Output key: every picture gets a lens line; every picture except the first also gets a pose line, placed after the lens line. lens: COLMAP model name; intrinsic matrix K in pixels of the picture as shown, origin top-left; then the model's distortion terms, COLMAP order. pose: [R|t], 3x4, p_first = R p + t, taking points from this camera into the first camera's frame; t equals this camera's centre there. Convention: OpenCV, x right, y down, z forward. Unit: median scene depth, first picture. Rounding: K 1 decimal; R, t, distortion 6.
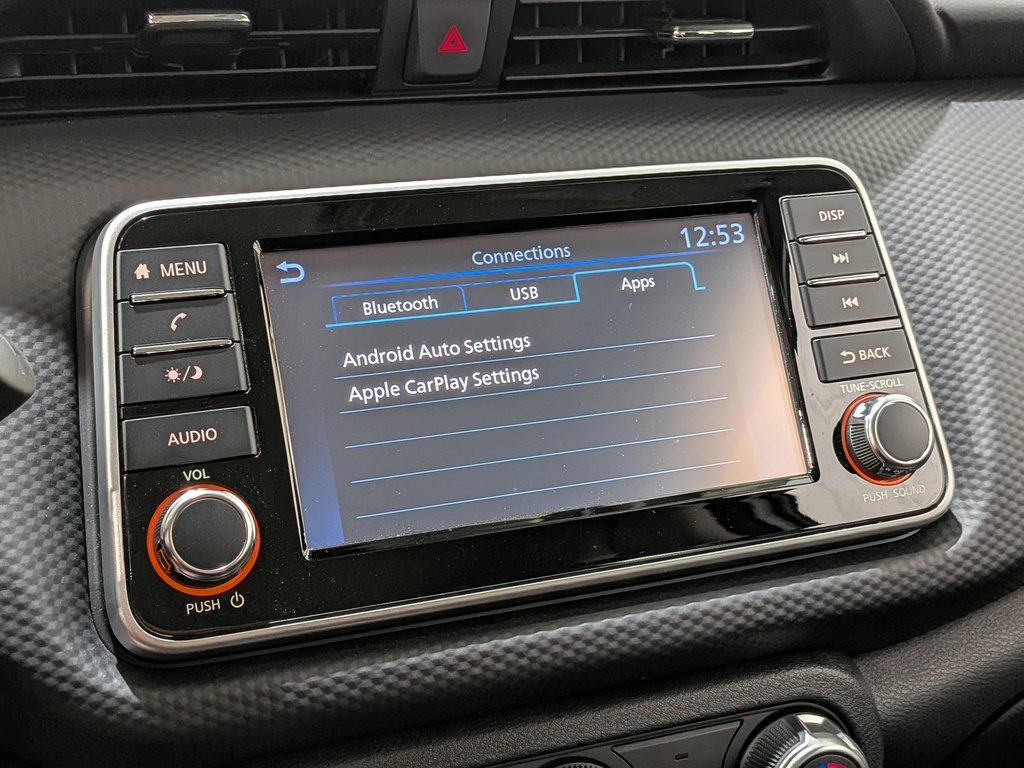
lens RADIAL K [[1479.7, 0, 496.8], [0, 1479.7, 382.0], [0, 0, 1]] dist [0.056947, 0.000000]
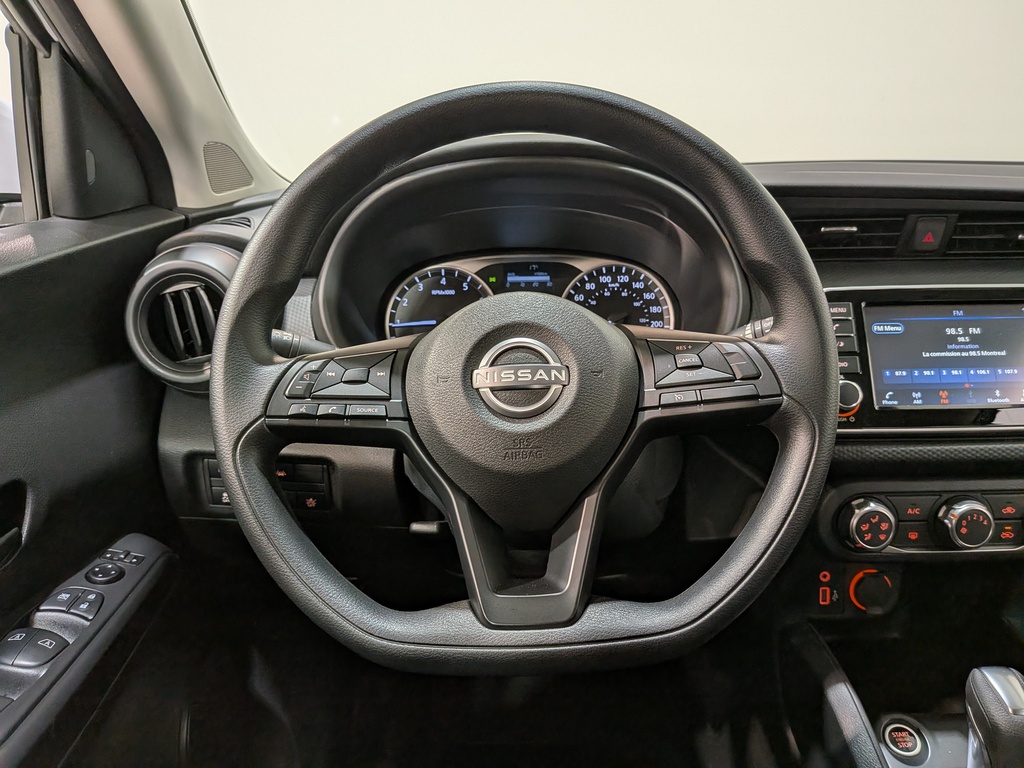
lens RADIAL K [[743.2, 0, 529.7], [0, 743.2, 394.2], [0, 0, 1]] dist [0.062452, -0.111885]
pose [[0.929354, 0.079915, -0.360437, -0.212747], [-0.093347, 0.995433, -0.019983, 0.167559], [0.357194, 0.052217, 0.932570, -0.583364]]
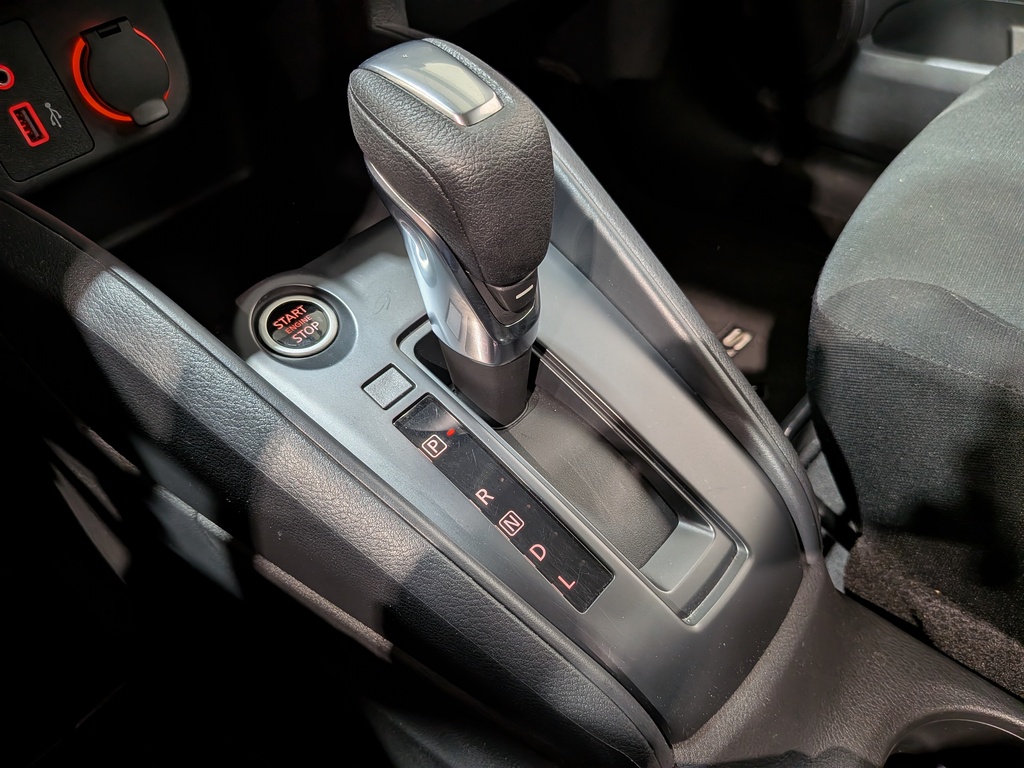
lens RADIAL K [[743.2, 0, 514.5], [0, 743.2, 389.2], [0, 0, 1]] dist [0.062452, -0.111885]
pose [[0.891916, -0.367859, 0.262995, -0.044887], [0.225049, 0.865539, 0.447431, 0.508467], [-0.392224, -0.339884, 0.854774, 0.328973]]
